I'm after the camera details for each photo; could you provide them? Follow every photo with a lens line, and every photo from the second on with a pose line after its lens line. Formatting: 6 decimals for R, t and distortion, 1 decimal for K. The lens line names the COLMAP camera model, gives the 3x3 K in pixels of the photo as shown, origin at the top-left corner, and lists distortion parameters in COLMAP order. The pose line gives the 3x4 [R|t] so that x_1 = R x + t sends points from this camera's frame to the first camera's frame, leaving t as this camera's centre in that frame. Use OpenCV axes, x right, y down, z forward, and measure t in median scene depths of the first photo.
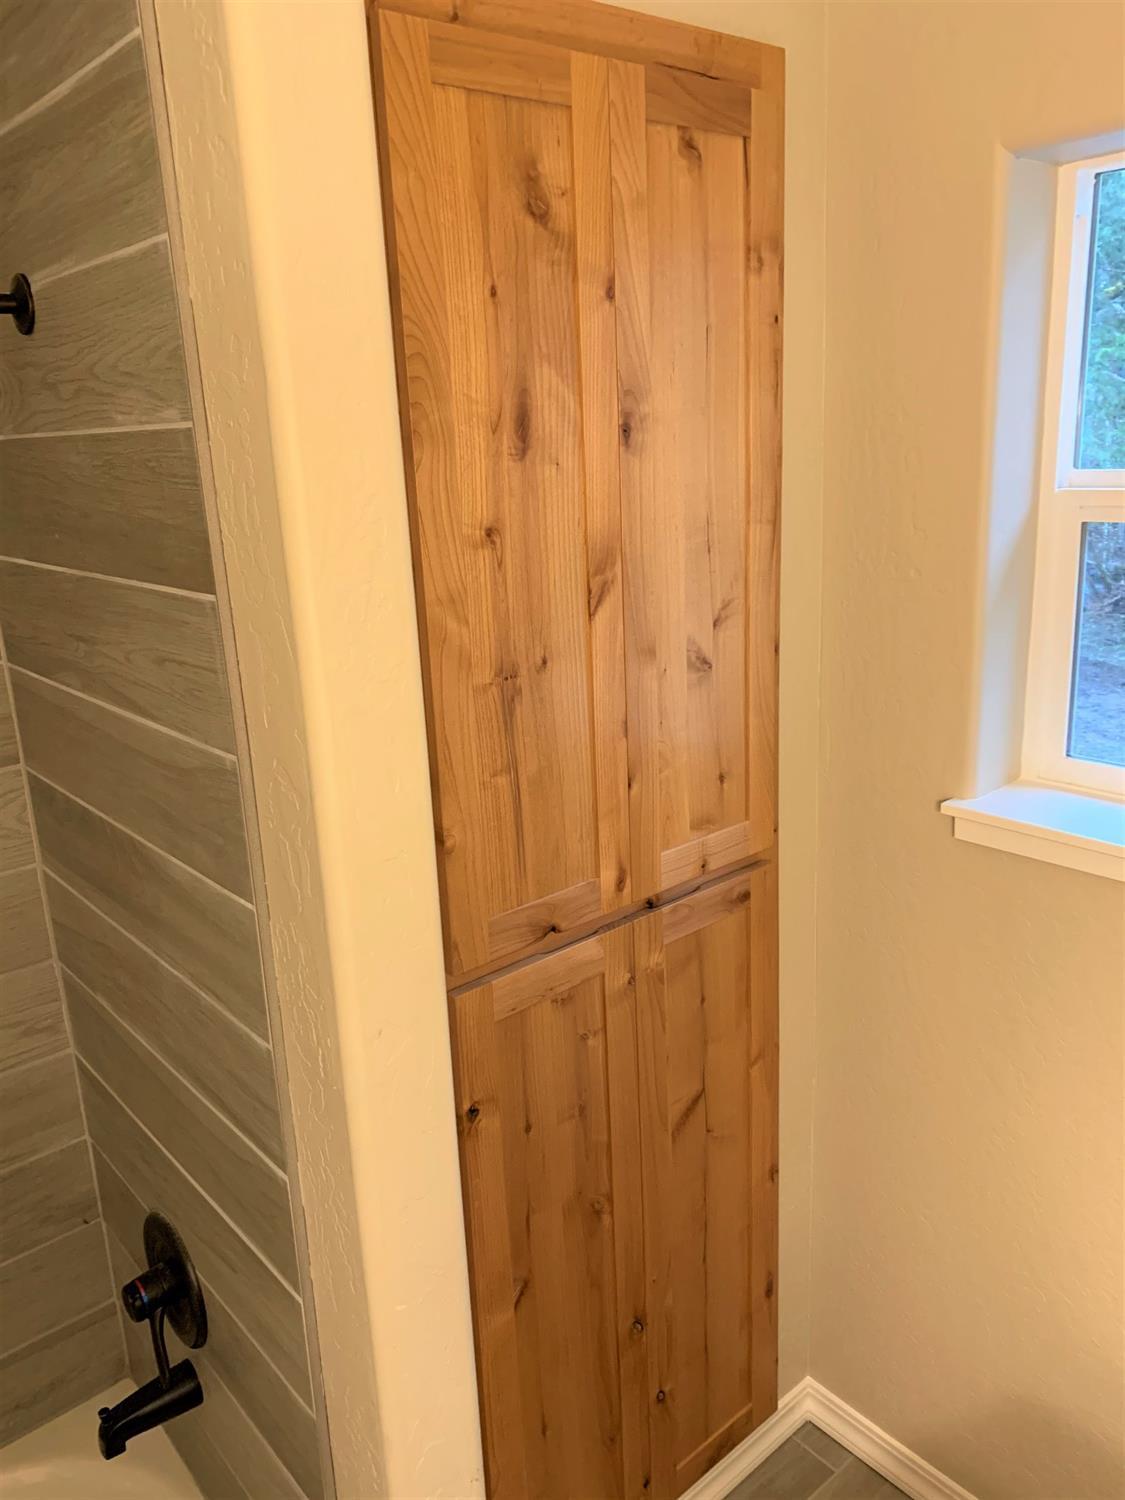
lens RADIAL K [[1158.3, 0, 551.6], [0, 1158.3, 738.7], [0, 0, 1]] dist [0.041401, -0.045080]
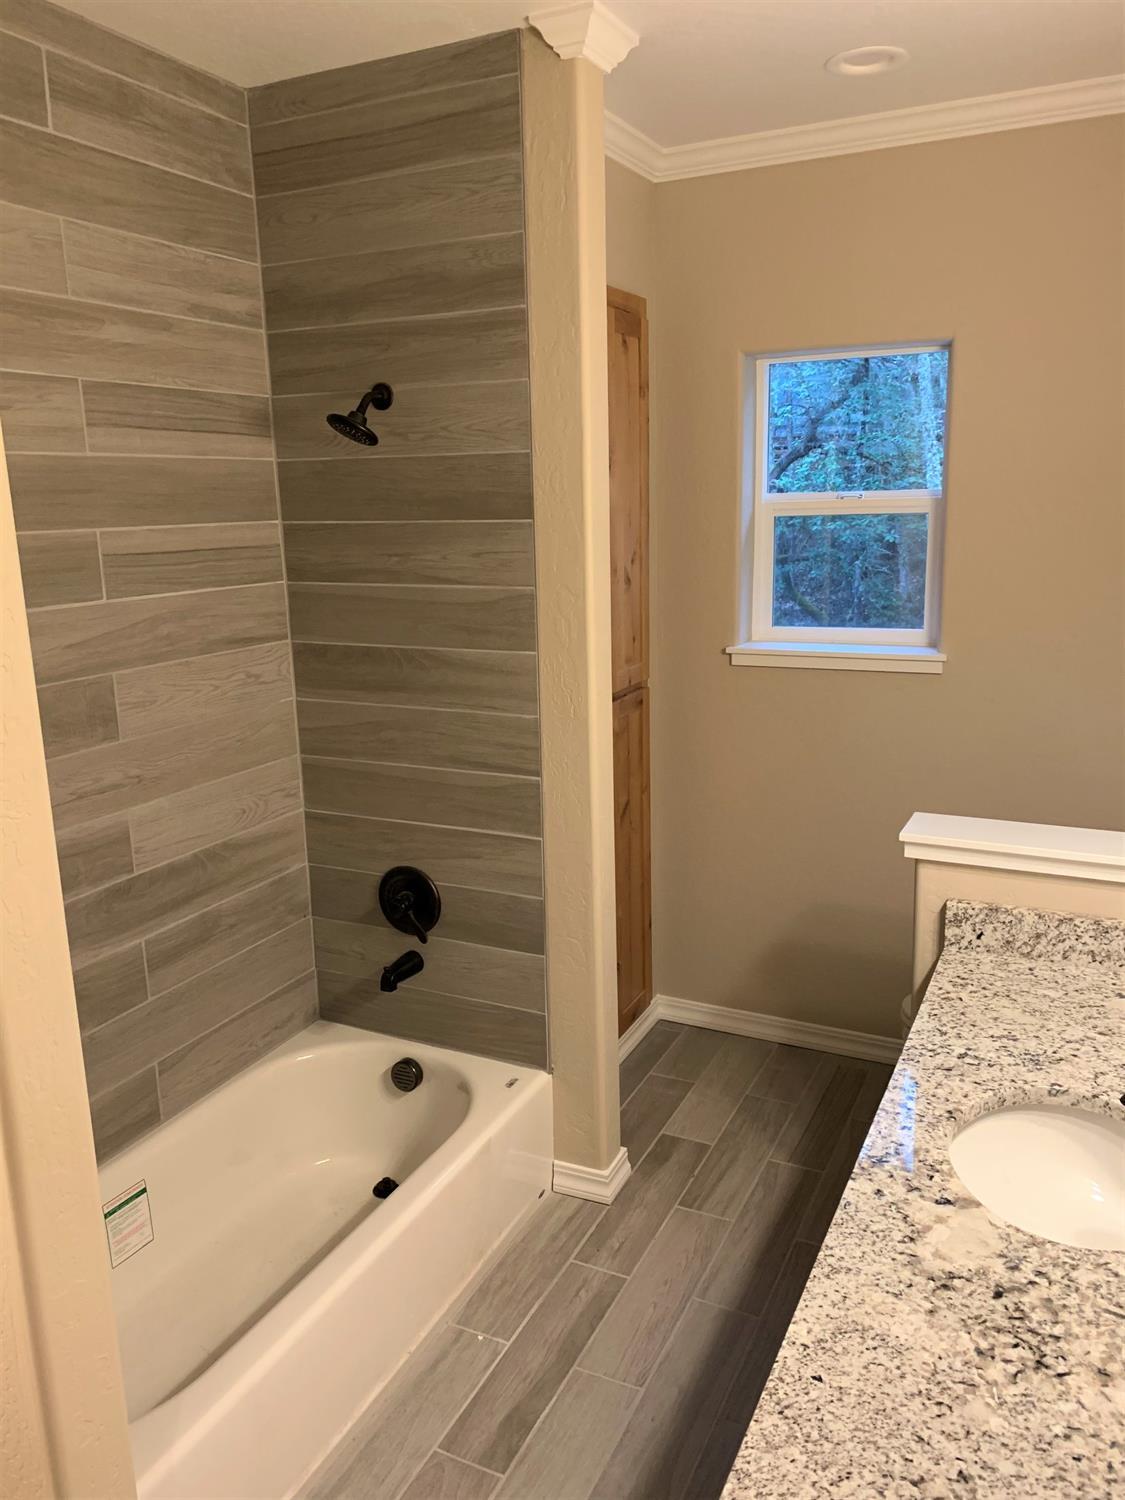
lens RADIAL K [[1158.3, 0, 564.6], [0, 1158.3, 744.0], [0, 0, 1]] dist [0.041401, -0.045080]
pose [[0.914969, -0.059754, 0.399075, -0.786751], [0.084994, 0.995327, -0.045835, 0.300656], [-0.394471, 0.075856, 0.915772, -0.802430]]
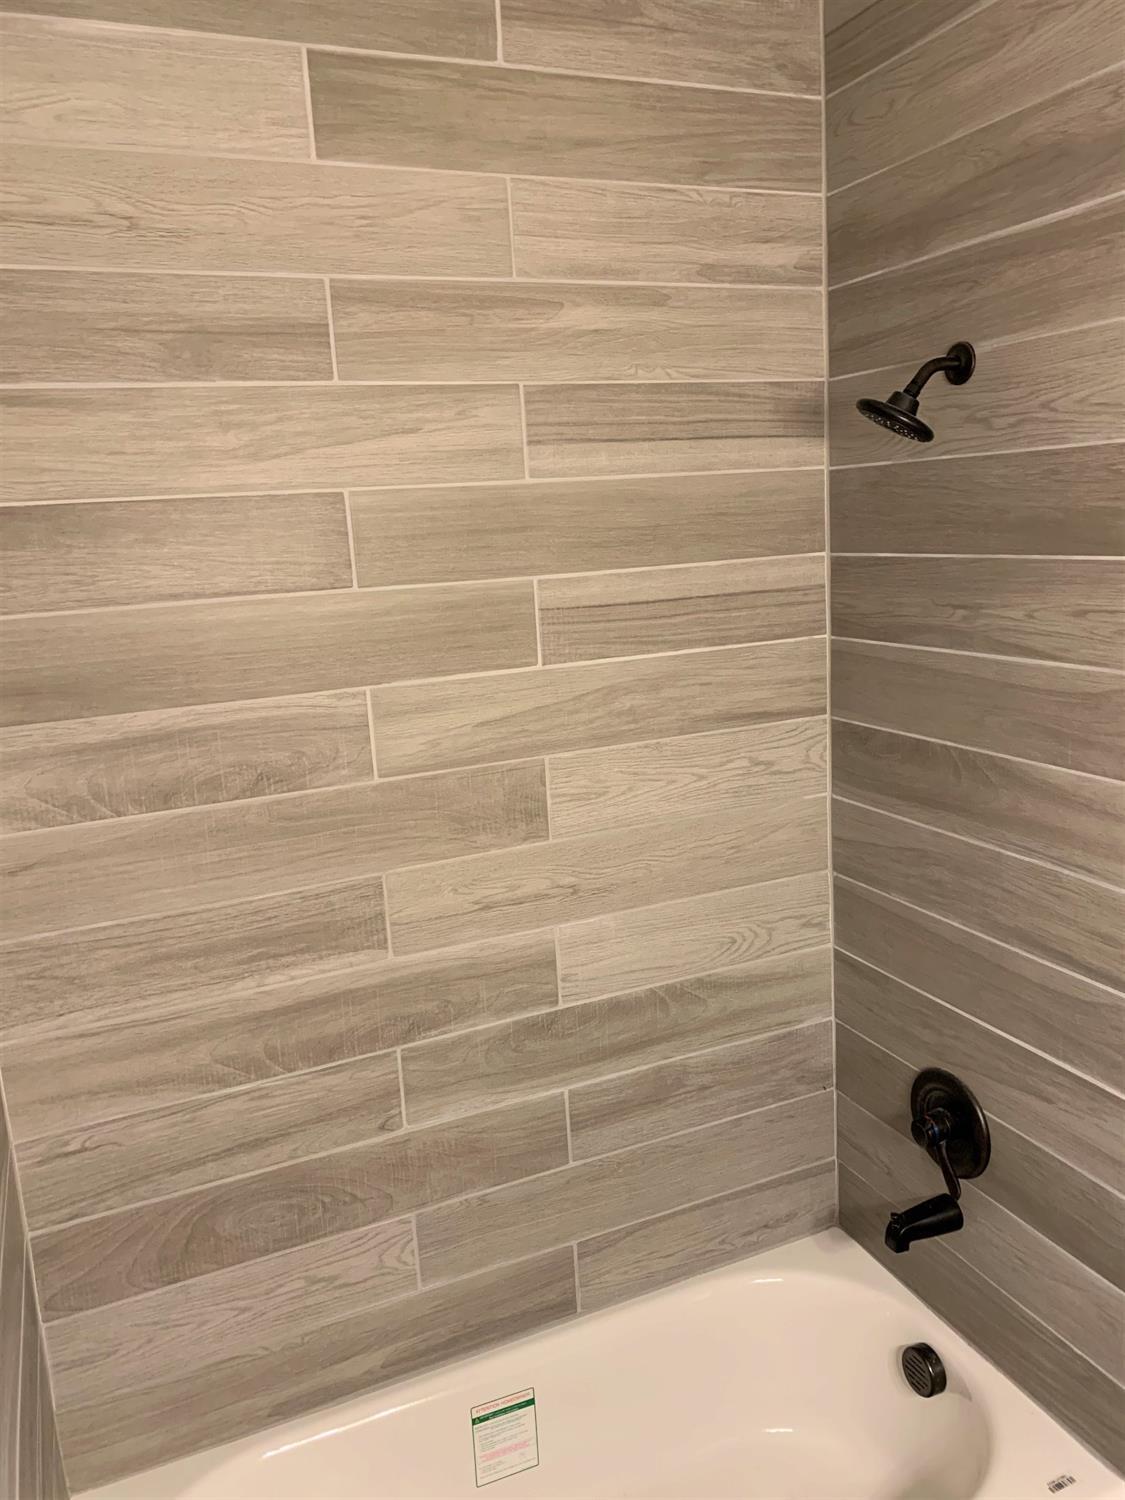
lens RADIAL K [[1158.3, 0, 552.2], [0, 1158.3, 747.0], [0, 0, 1]] dist [0.041401, -0.045080]
pose [[0.957450, 0.049546, -0.284314, -0.375541], [-0.063398, 0.997197, -0.039722, 0.128638], [0.281549, 0.056057, 0.957908, -0.333585]]
